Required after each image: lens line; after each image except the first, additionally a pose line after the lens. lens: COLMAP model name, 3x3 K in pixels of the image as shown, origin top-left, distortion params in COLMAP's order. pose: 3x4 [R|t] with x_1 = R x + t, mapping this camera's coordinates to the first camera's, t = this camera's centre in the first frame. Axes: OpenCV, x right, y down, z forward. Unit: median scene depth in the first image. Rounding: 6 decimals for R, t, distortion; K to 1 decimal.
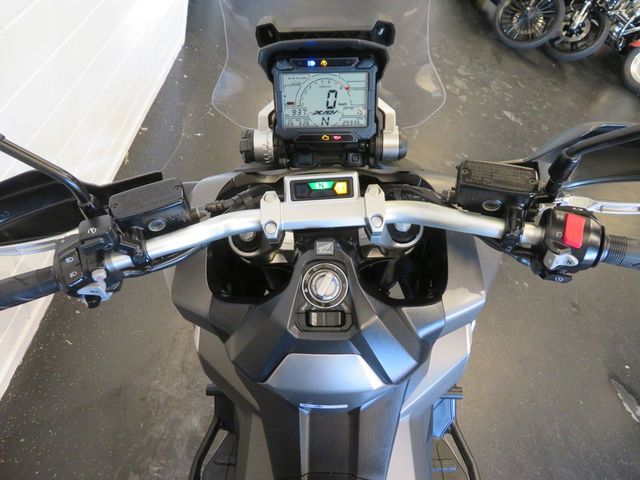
lens RADIAL K [[467.7, 0, 333.8], [0, 467.7, 244.7], [0, 0, 1]] dist [-0.005600, -0.004492]
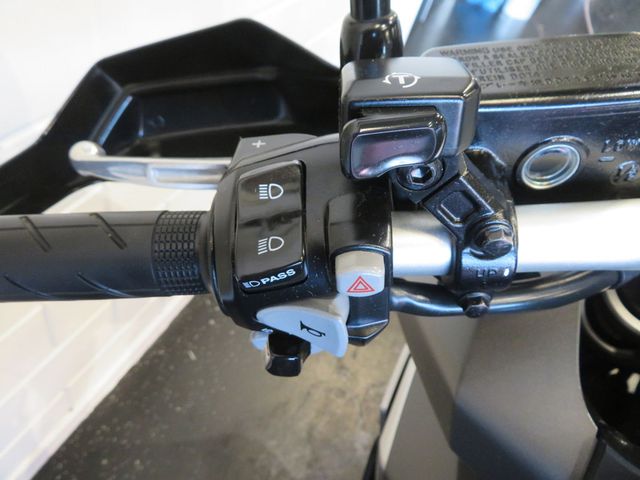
lens RADIAL K [[459.9, 0, 320.0], [0, 459.9, 240.0], [0, 0, 1]] dist [-0.000183, -0.006303]
pose [[0.923391, 0.227169, -0.309425, -0.410127], [-0.266810, 0.959359, -0.091890, 0.069379], [0.275975, 0.167408, 0.946474, 0.690580]]
